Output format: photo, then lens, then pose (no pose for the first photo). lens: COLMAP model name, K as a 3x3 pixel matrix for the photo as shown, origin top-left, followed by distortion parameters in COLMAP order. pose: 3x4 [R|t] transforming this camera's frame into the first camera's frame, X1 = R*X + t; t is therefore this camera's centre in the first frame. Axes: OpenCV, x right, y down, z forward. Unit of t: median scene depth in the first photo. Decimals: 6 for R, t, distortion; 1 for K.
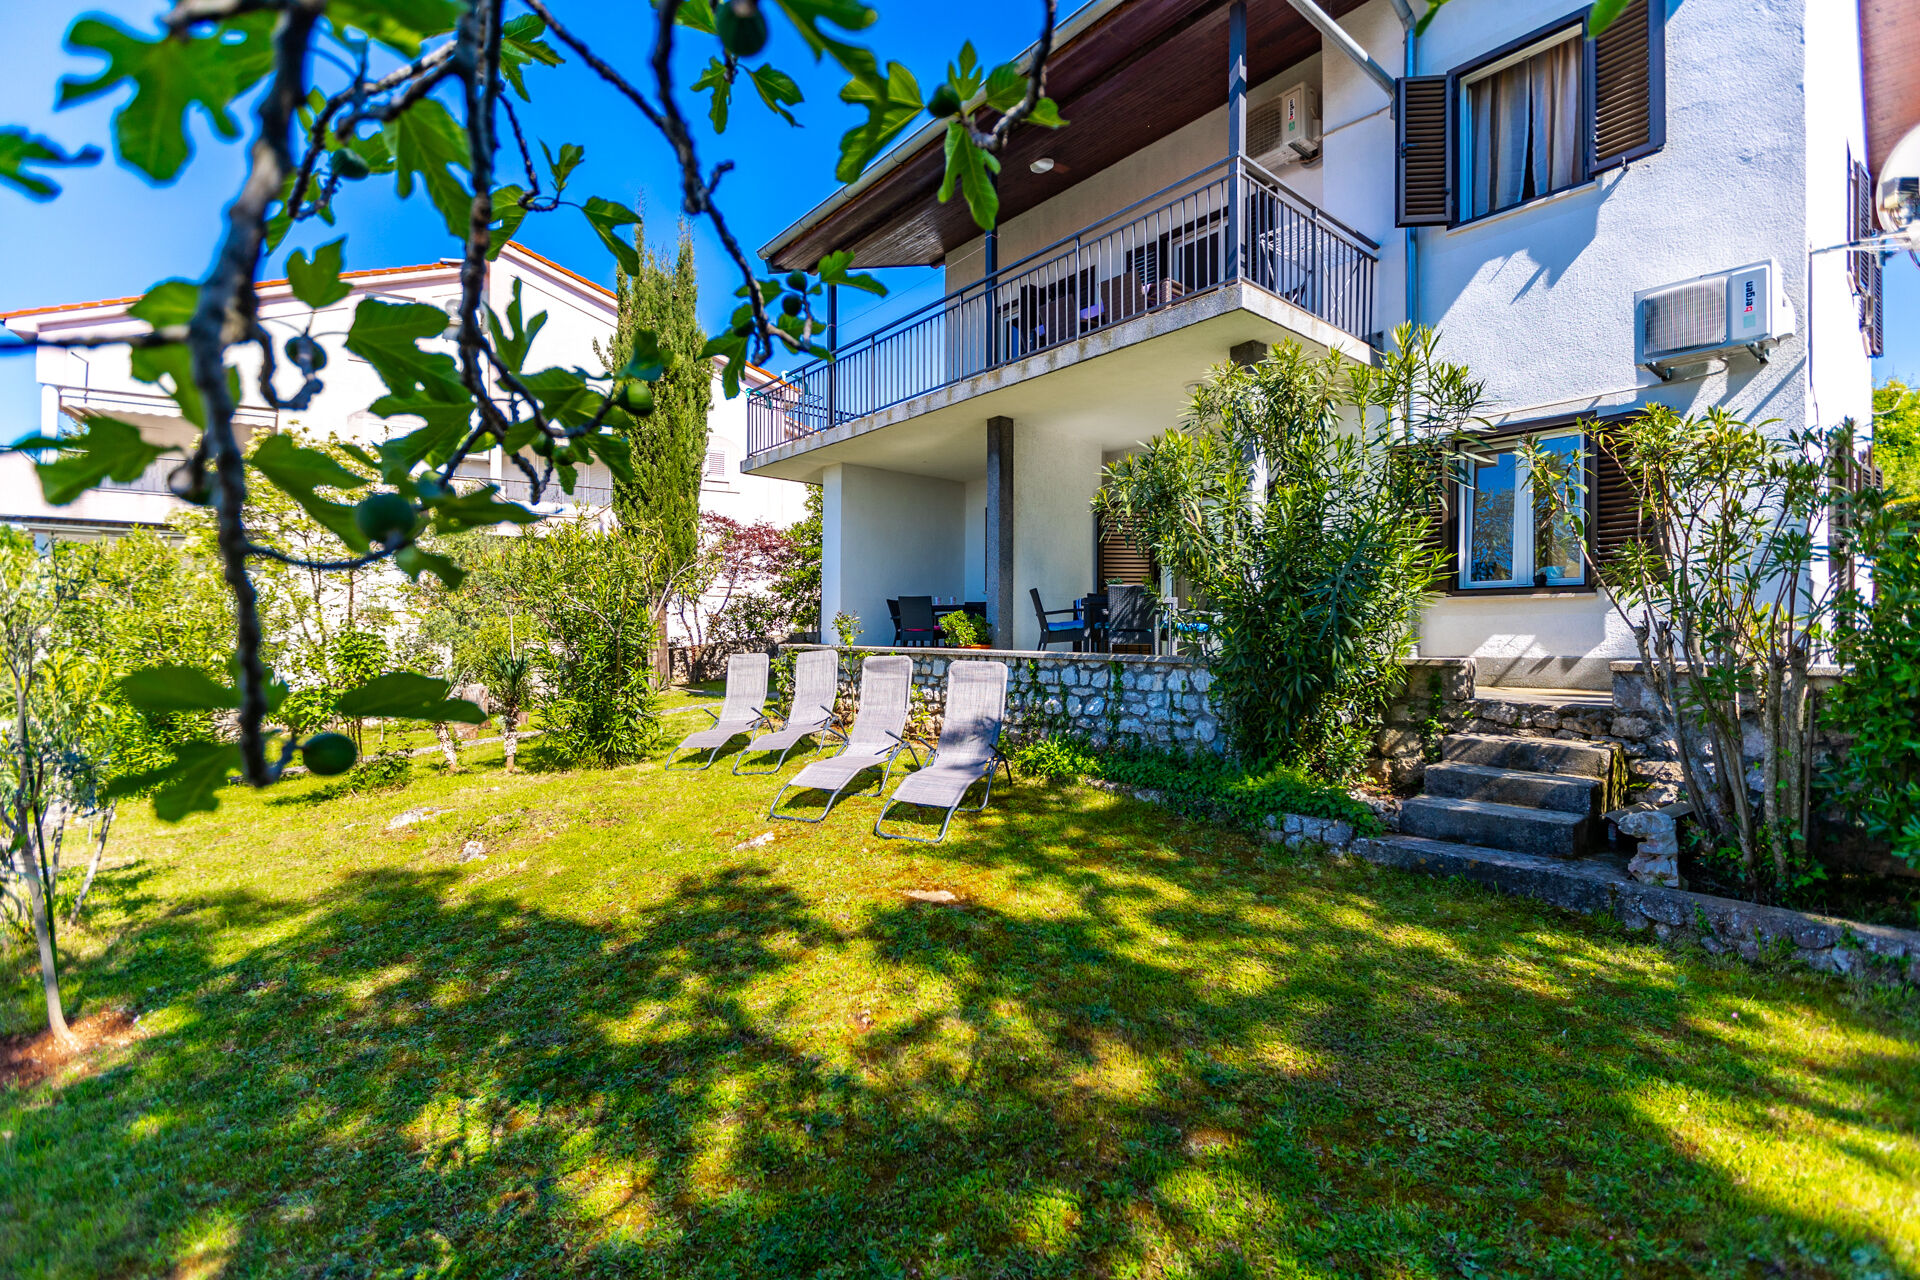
lens RADIAL K [[868.5, 0, 975.4], [0, 868.5, 625.9], [0, 0, 1]] dist [-0.005359, 0.000311]
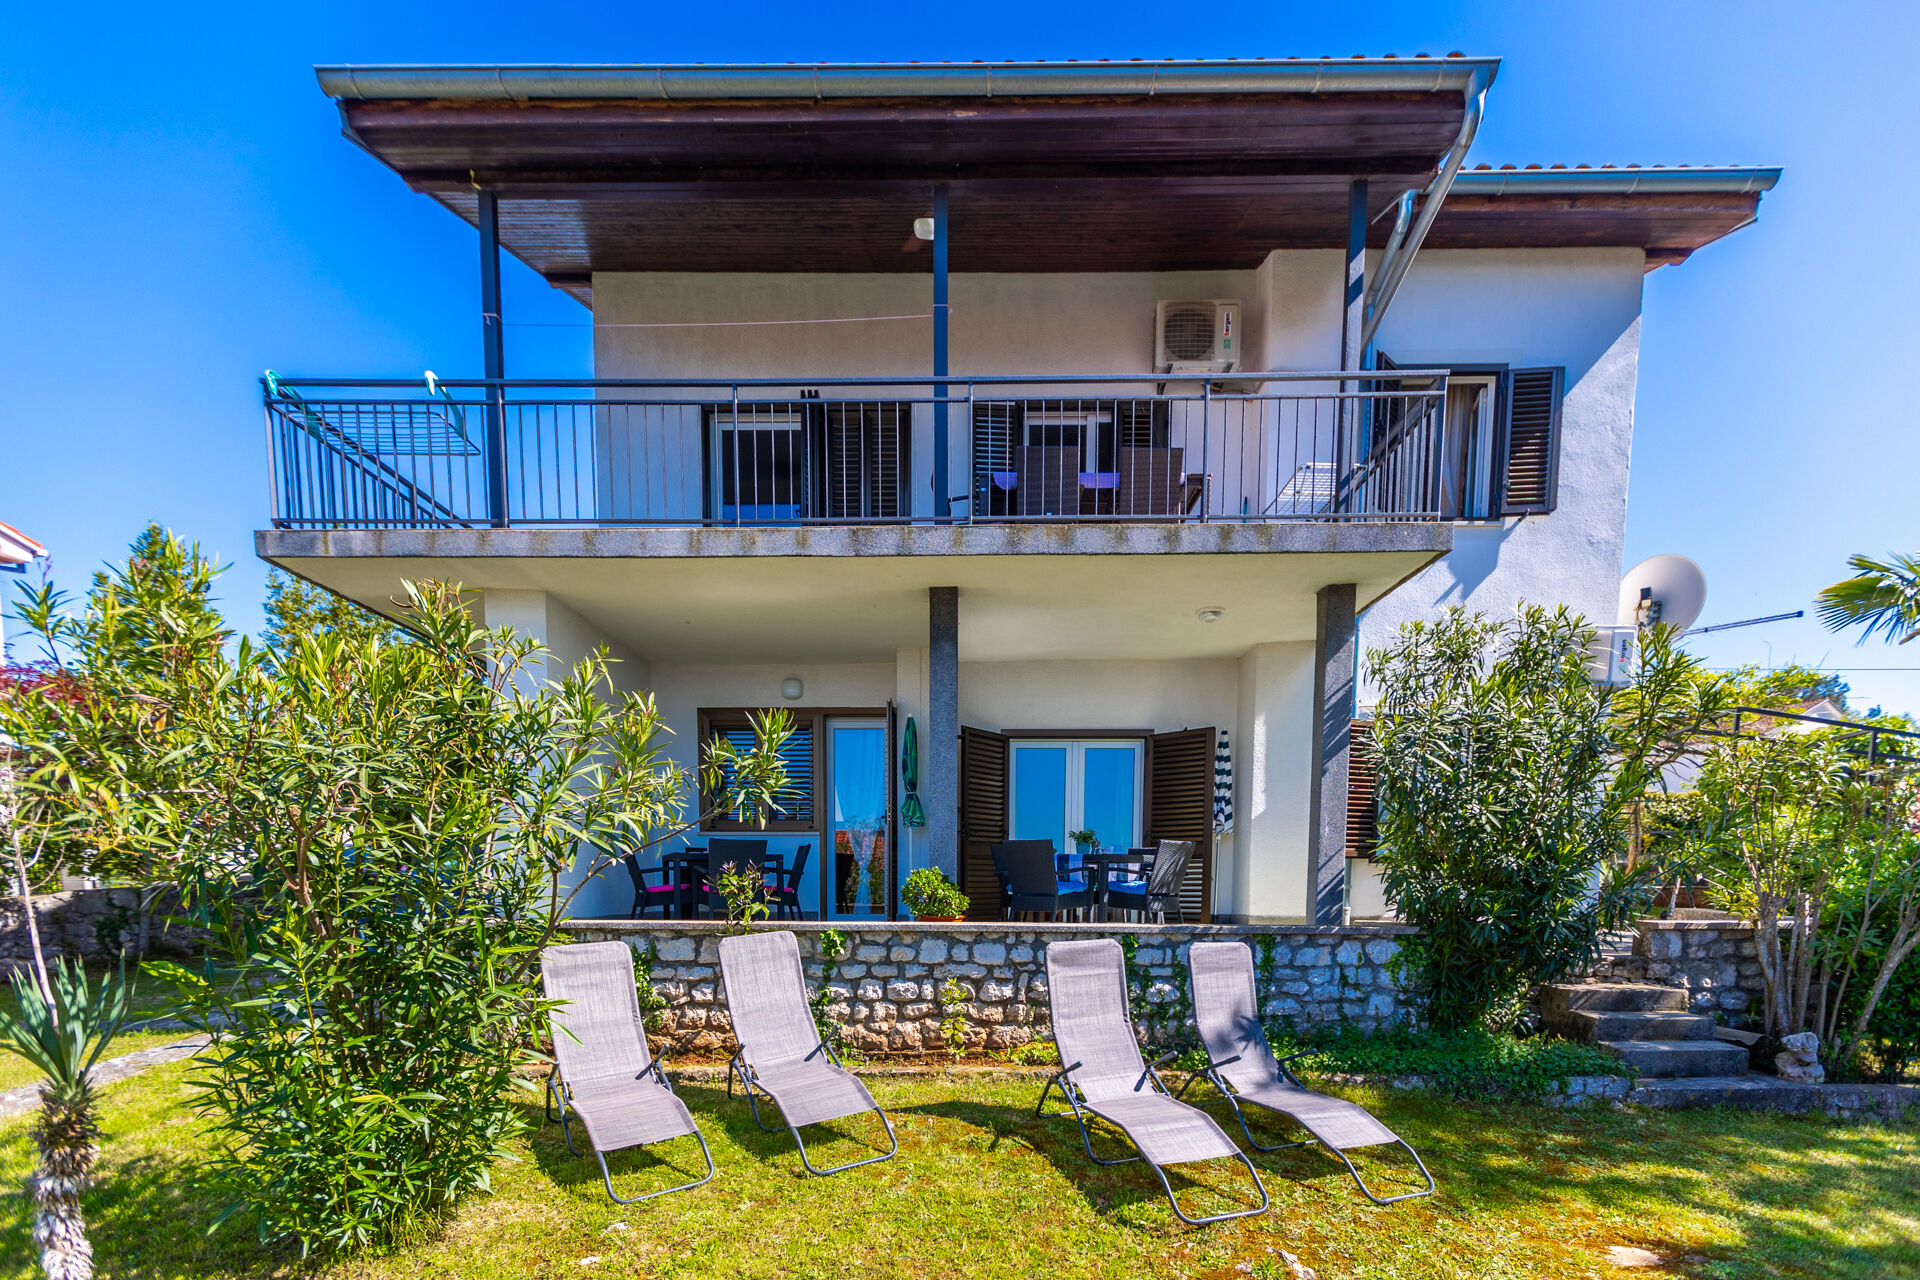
lens RADIAL K [[868.5, 0, 974.4], [0, 868.5, 983.3], [0, 0, 1]] dist [-0.005359, 0.000311]
pose [[0.659094, -0.082384, 0.747535, -0.697288], [-0.007345, 0.993229, 0.115937, -0.008193], [-0.752025, -0.081904, 0.654026, 0.684823]]
